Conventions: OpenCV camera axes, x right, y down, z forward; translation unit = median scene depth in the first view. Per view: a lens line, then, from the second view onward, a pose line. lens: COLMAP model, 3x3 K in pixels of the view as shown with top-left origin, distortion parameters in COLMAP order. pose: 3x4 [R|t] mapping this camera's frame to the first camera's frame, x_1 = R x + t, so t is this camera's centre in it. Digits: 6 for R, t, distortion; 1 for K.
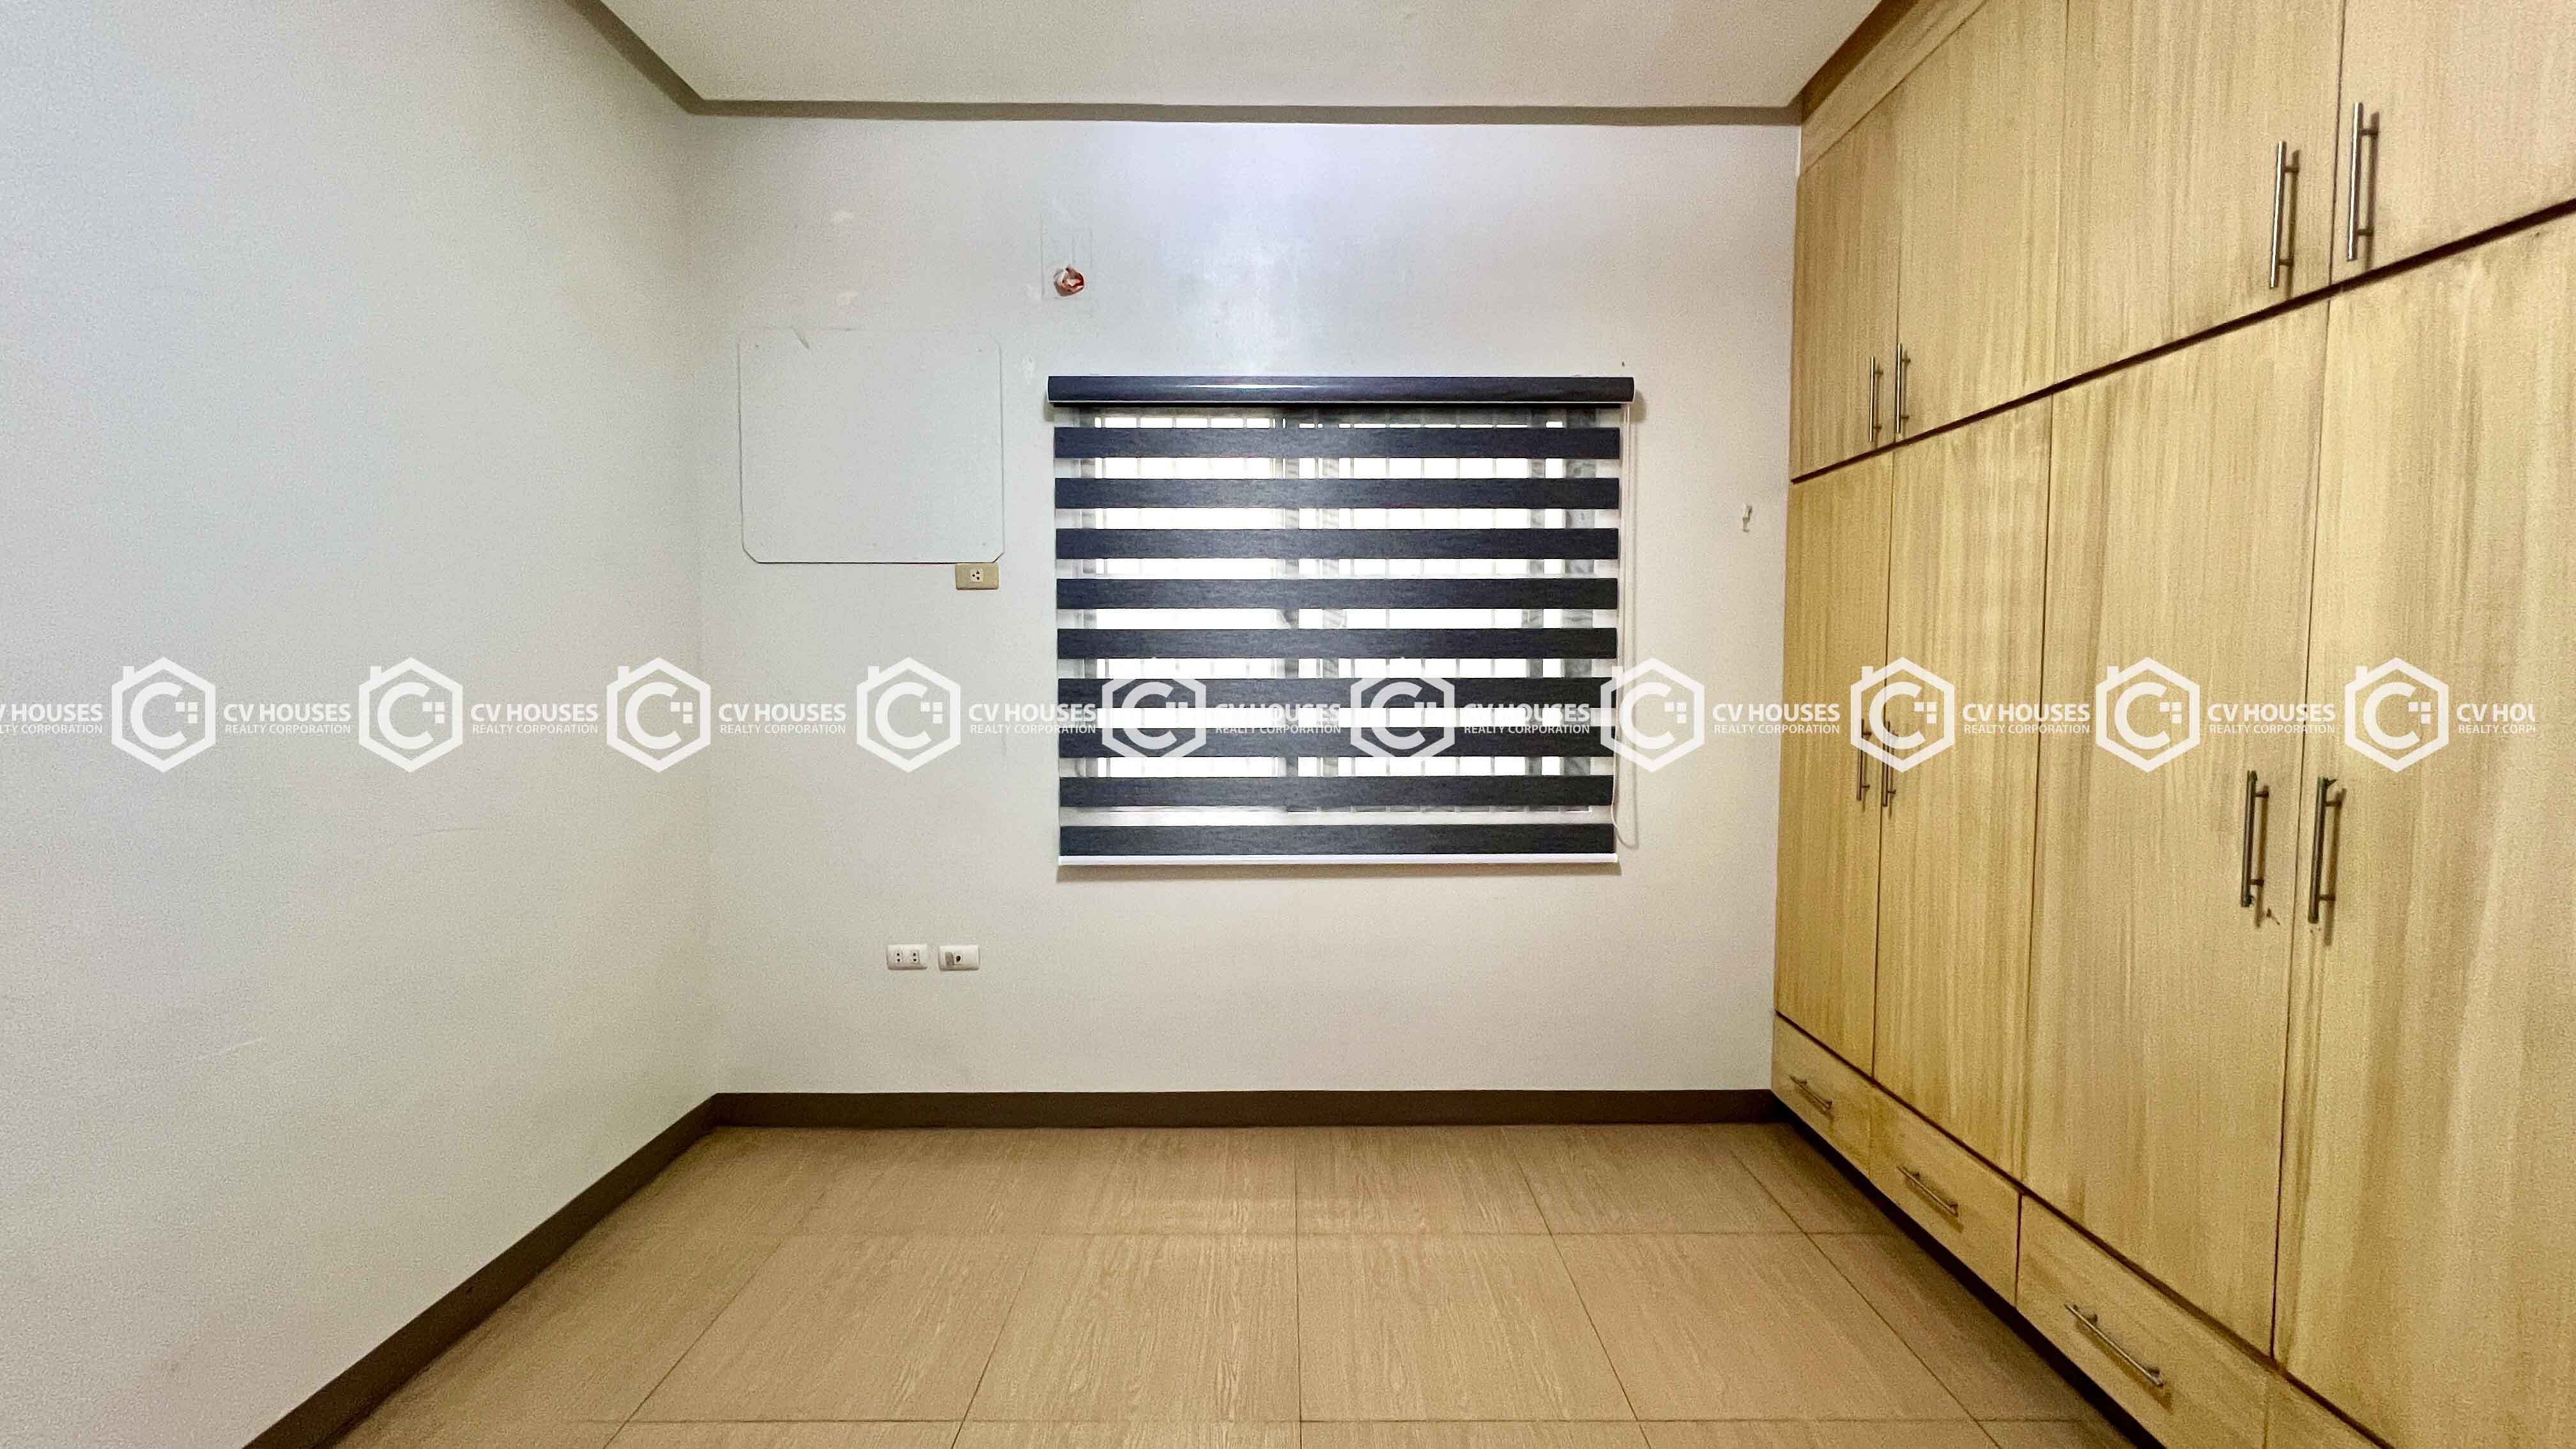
lens RADIAL K [[1143.2, 0, 1223.6], [0, 1143.2, 708.3], [0, 0, 1]] dist [0.042056, 0.000107]
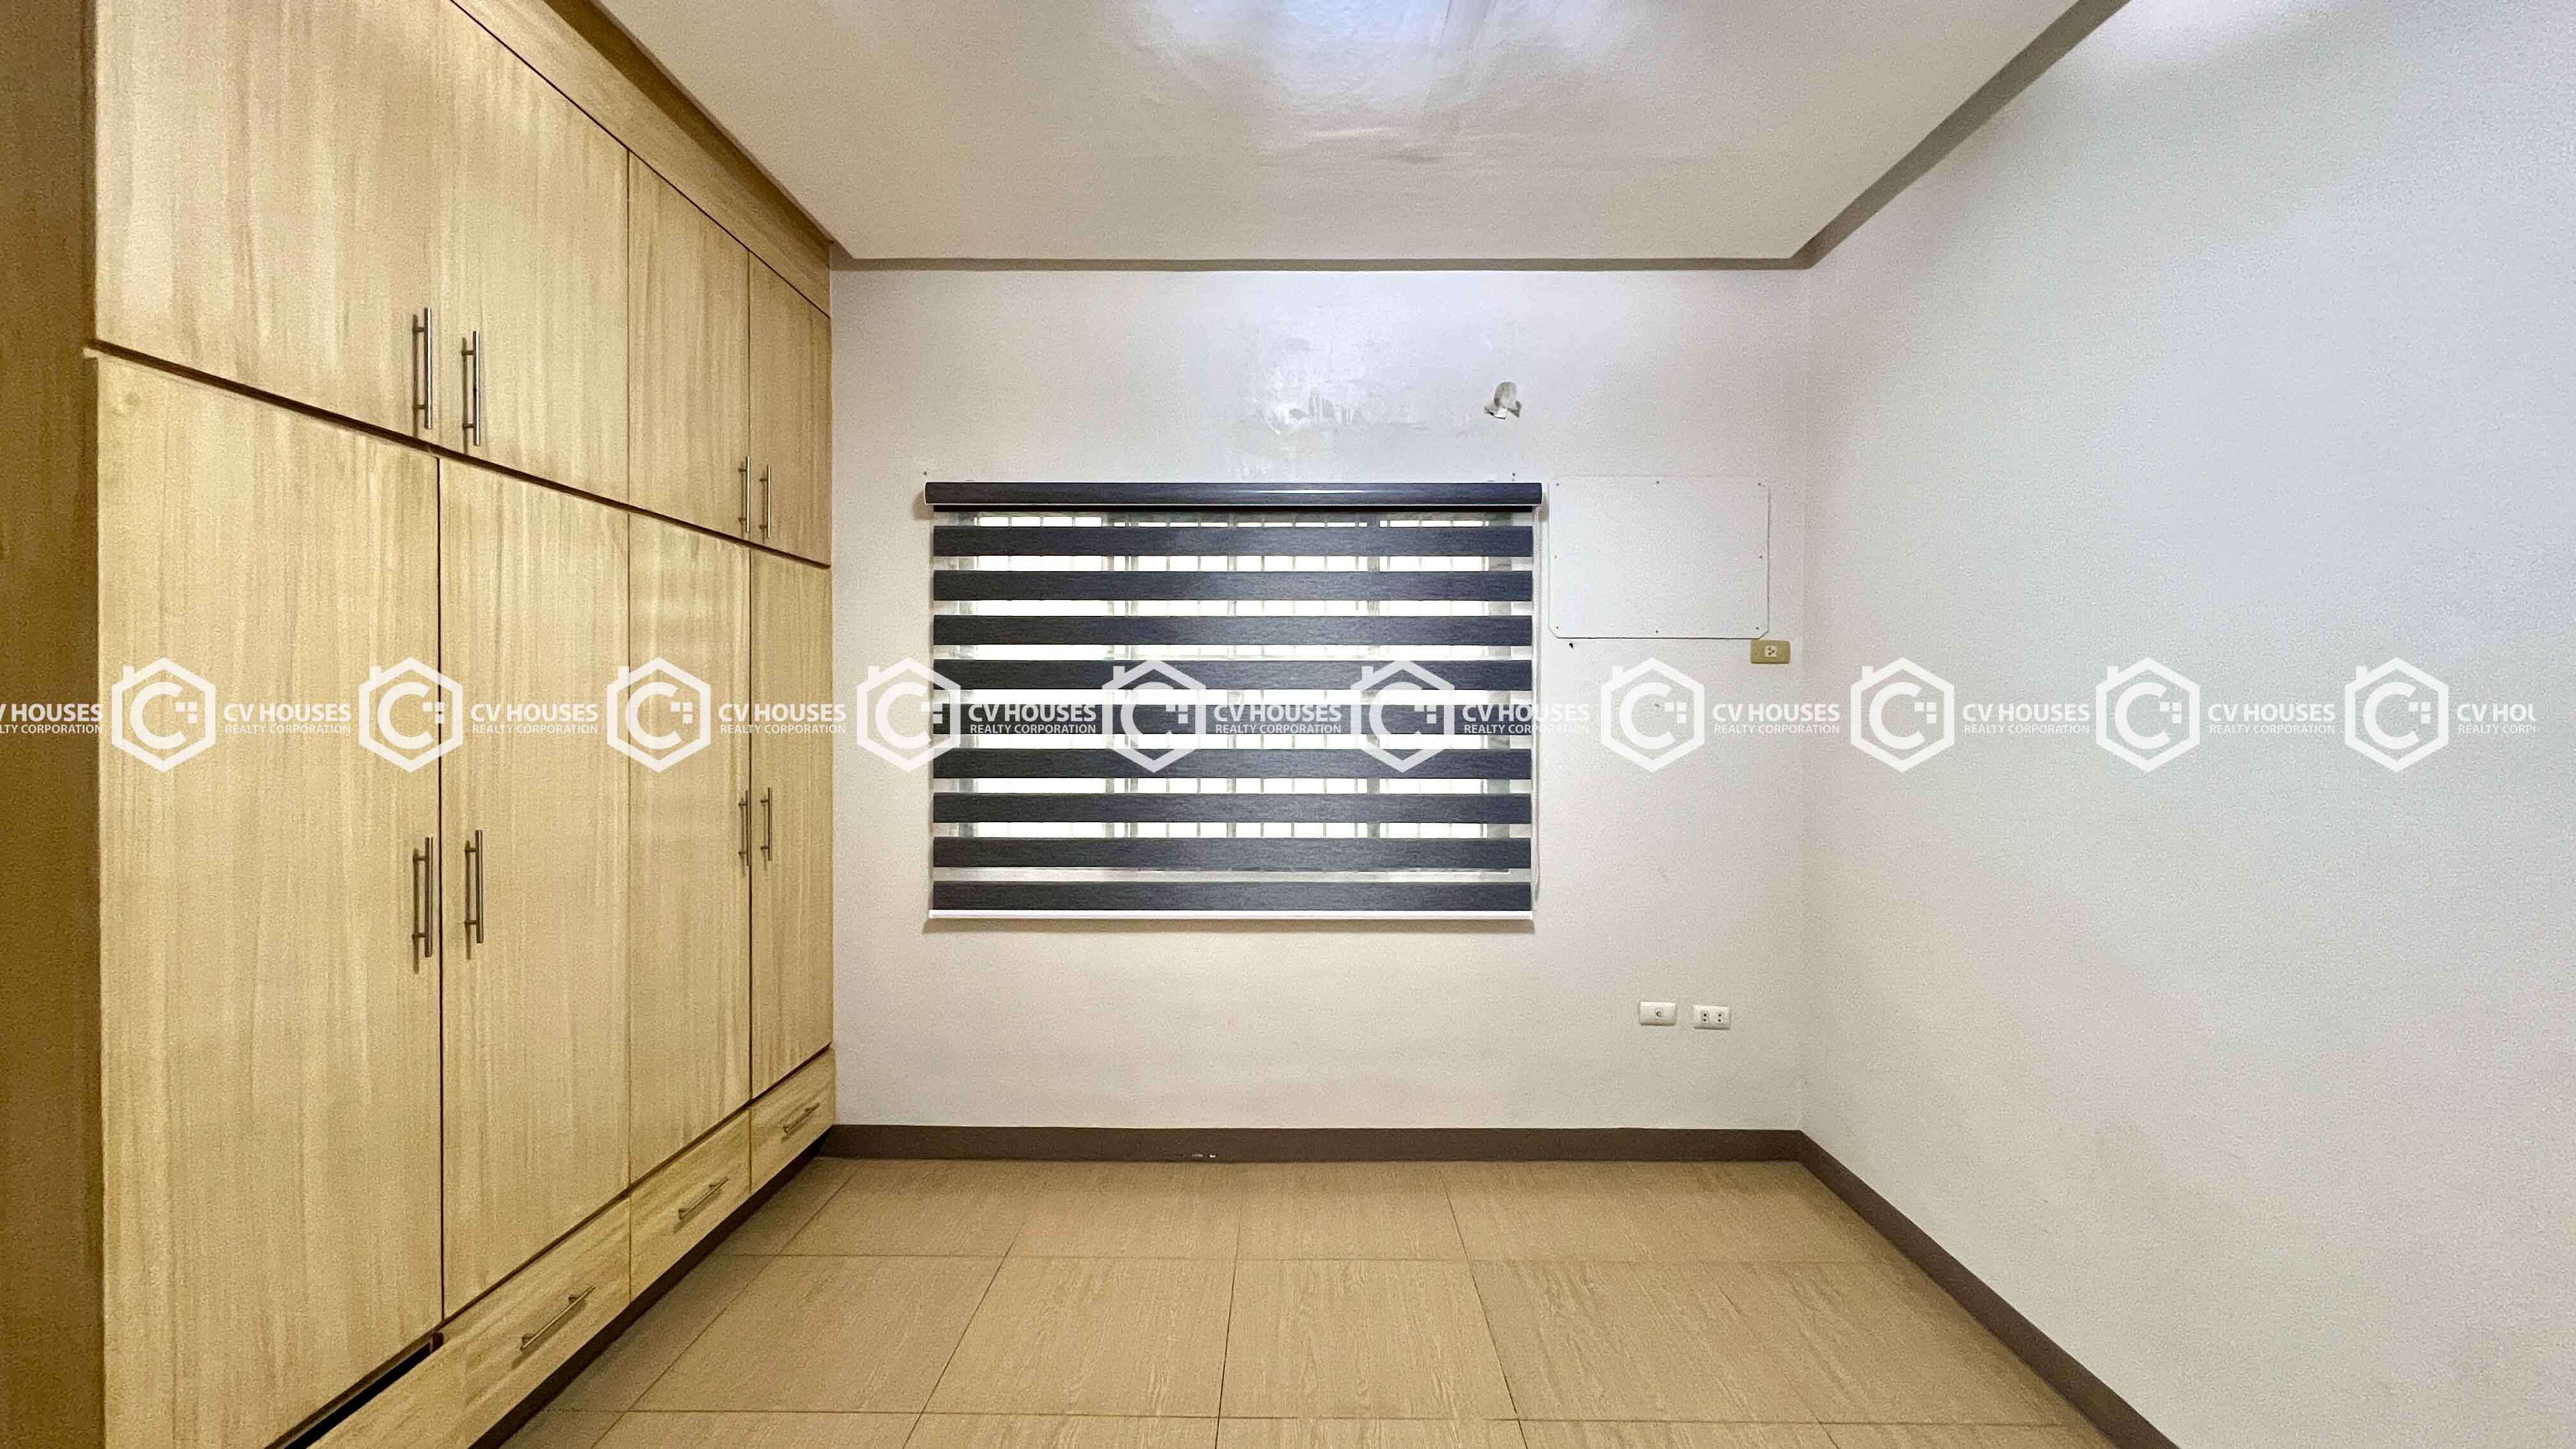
lens RADIAL K [[1031.1, 0, 1288.0], [0, 1031.1, 724.5], [0, 0, 1]] dist [-0.001108, -0.000025]
pose [[0.999640, 0.002371, -0.026713, 0.133483], [-0.003766, 0.998625, -0.052284, 0.000664], [0.026552, 0.052366, 0.998275, 0.003684]]
